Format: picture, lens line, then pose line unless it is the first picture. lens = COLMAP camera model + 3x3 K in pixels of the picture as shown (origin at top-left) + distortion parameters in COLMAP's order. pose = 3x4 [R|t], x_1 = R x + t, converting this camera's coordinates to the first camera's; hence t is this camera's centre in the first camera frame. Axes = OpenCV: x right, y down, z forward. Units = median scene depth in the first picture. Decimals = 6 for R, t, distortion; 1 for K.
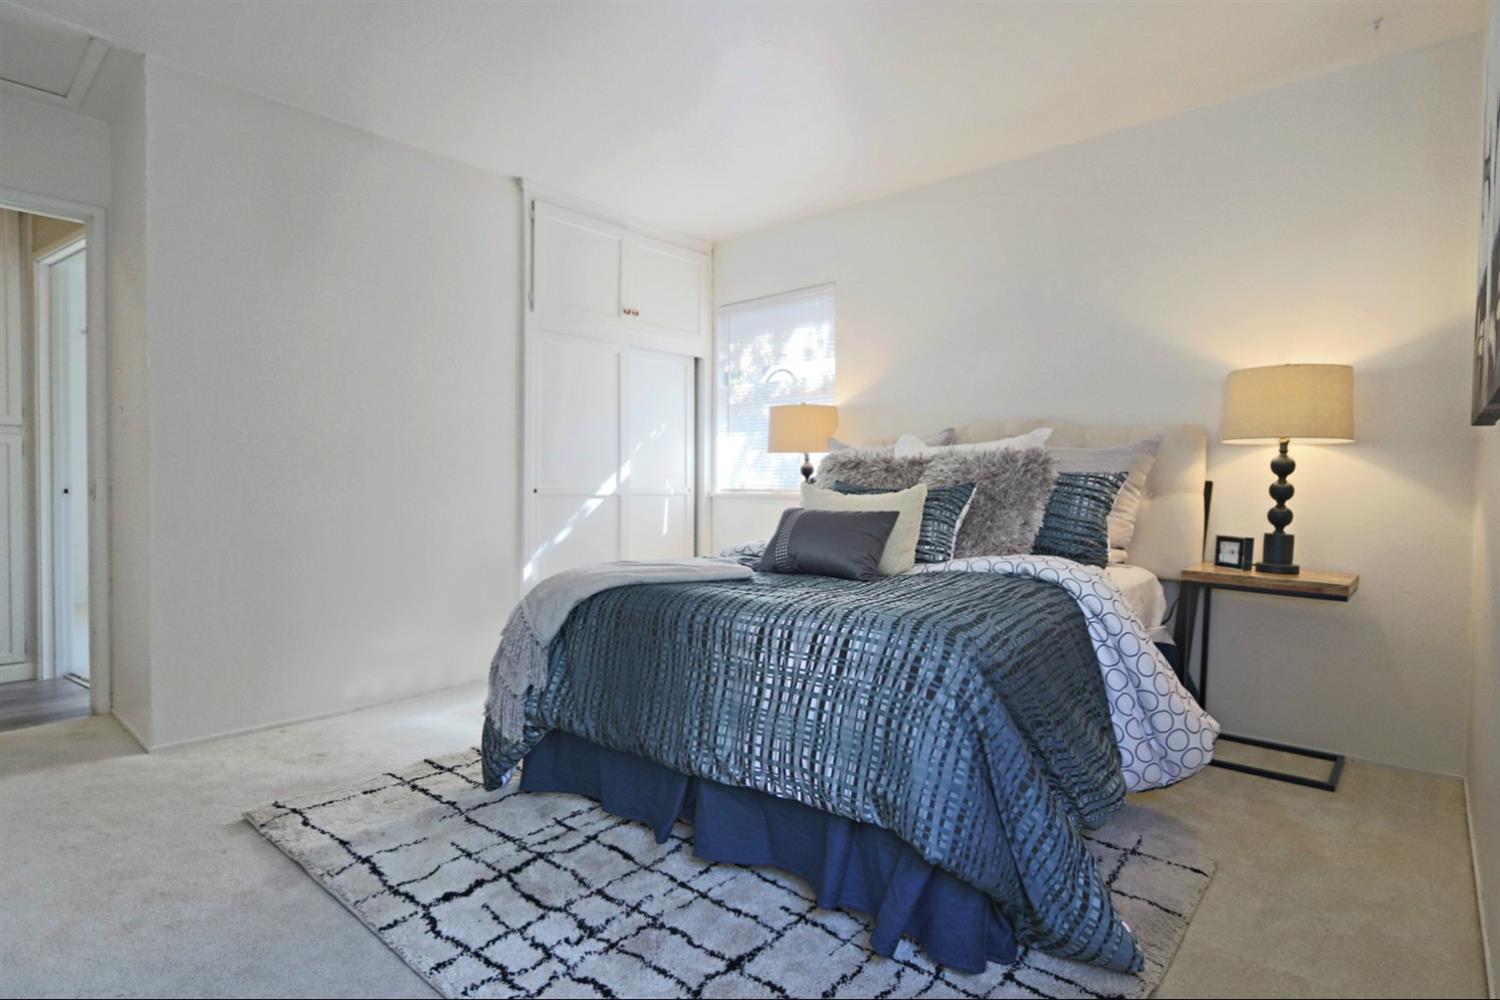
lens RADIAL K [[794.0, 0, 740.5], [0, 794.0, 503.6], [0, 0, 1]] dist [-0.017770, -0.001036]
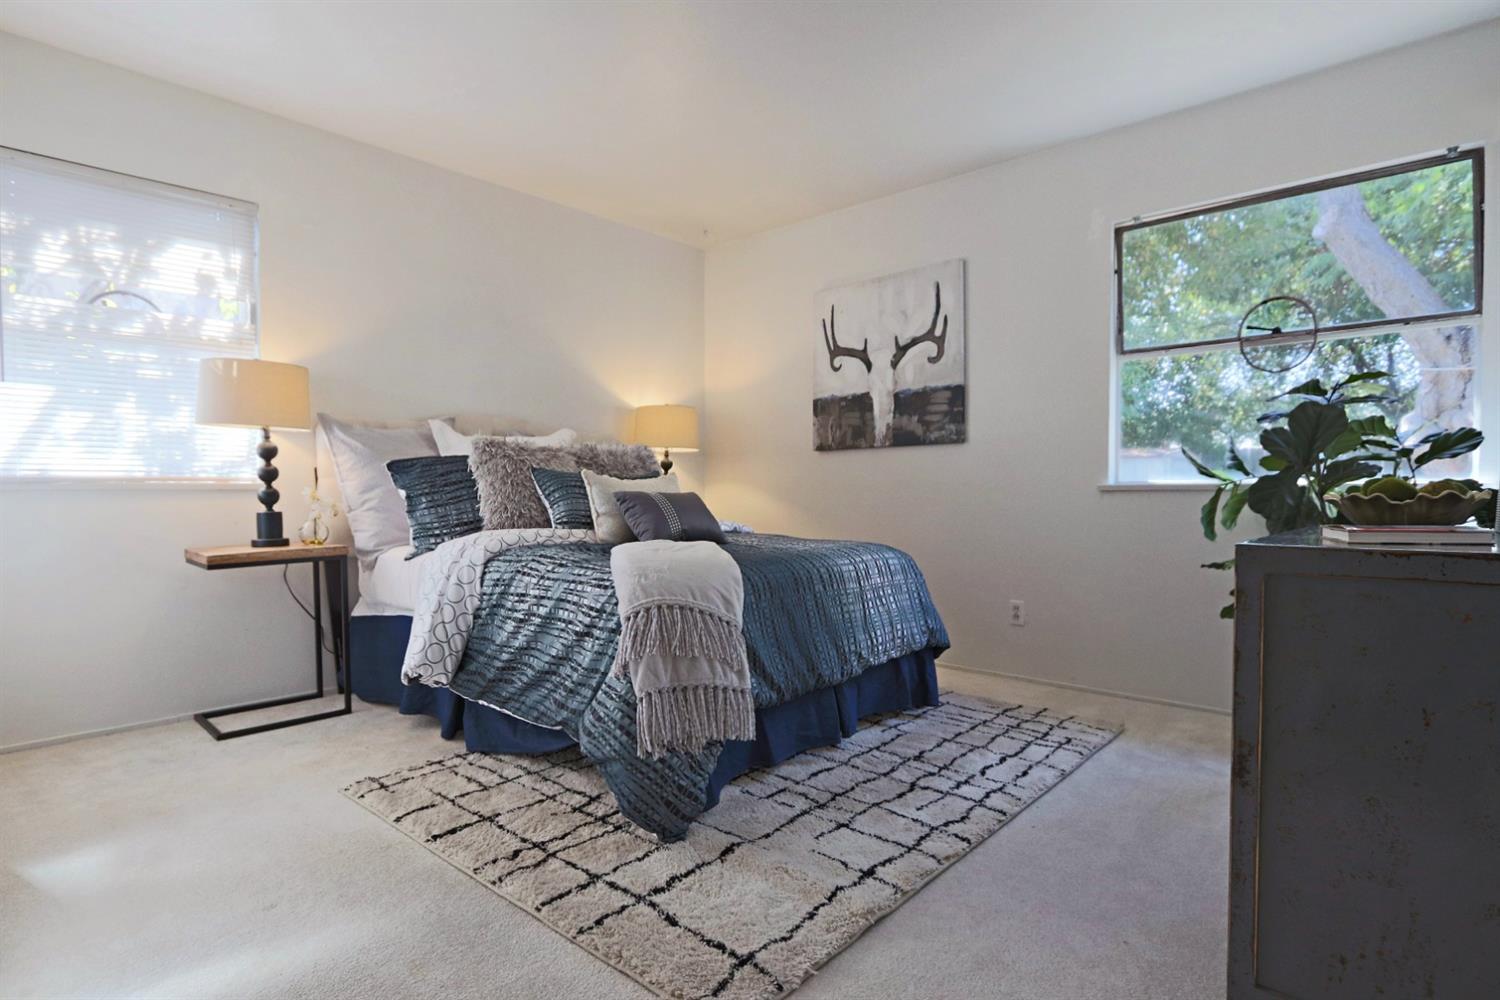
lens RADIAL K [[794.0, 0, 740.5], [0, 794.0, 503.6], [0, 0, 1]] dist [-0.017770, -0.001036]
pose [[-0.020048, -0.037435, 0.999098, -1.280016], [0.005219, 0.999281, 0.037547, -0.033699], [-0.999785, 0.005967, -0.019838, 1.052497]]
